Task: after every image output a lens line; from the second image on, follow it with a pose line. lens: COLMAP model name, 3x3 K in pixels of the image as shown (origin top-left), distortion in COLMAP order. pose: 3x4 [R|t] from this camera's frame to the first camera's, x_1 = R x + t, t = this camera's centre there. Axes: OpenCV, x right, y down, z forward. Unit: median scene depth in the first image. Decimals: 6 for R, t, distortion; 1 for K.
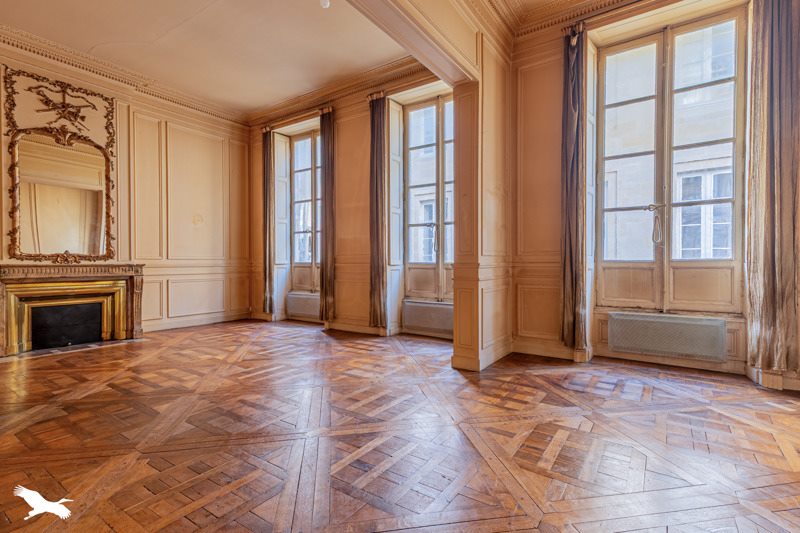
lens RADIAL K [[375.4, 0, 402.1], [0, 375.4, 263.8], [0, 0, 1]] dist [0.031777, -0.007111]
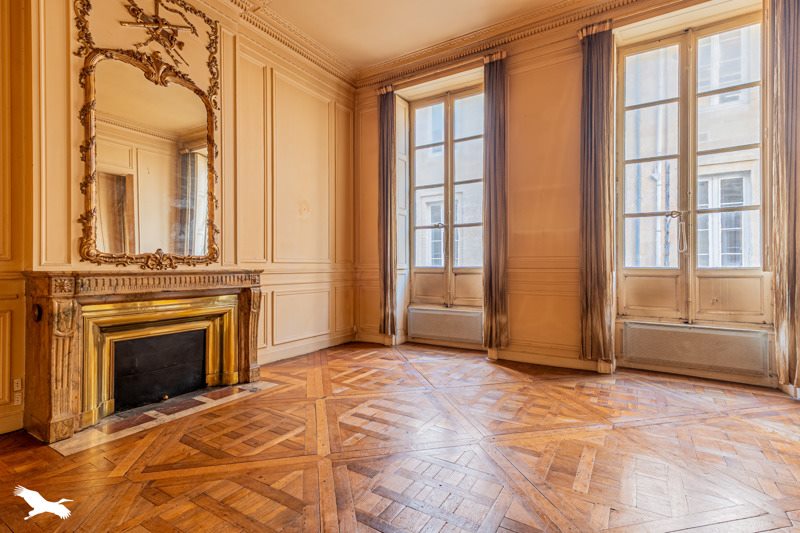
lens RADIAL K [[380.9, 0, 410.4], [0, 380.9, 265.7], [0, 0, 1]] dist [0.013901, -0.000175]
pose [[0.998478, 0.000666, 0.055141, -0.443499], [-0.000370, 0.999985, -0.005377, -0.003154], [-0.055144, 0.005349, 0.998464, 0.306583]]
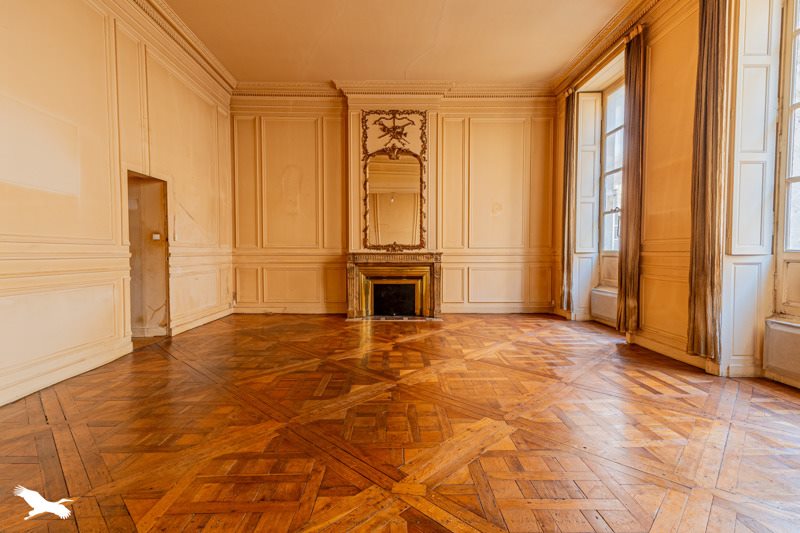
lens RADIAL K [[375.4, 0, 402.1], [0, 375.4, 263.8], [0, 0, 1]] dist [0.031777, -0.007111]
pose [[0.589381, 0.026385, -0.807424, 0.143052], [-0.002108, 0.999513, 0.031123, -0.000279], [0.807852, -0.016641, 0.589150, 0.246306]]
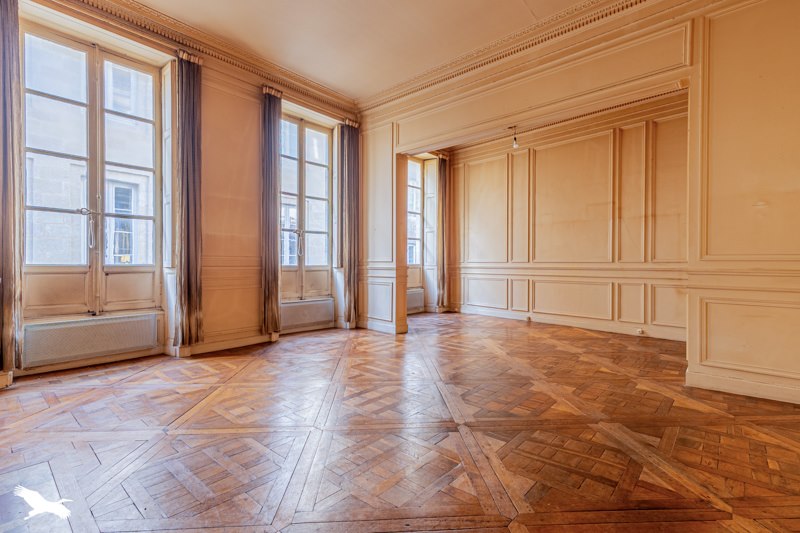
lens RADIAL K [[354.2, 0, 364.6], [0, 354.2, 268.7], [0, 0, 1]] dist [-0.000133, -0.000074]
pose [[0.182320, -0.004359, 0.983230, -0.899483], [0.005216, 0.999980, 0.003466, 0.002835], [-0.983225, 0.004497, 0.182339, 0.598636]]
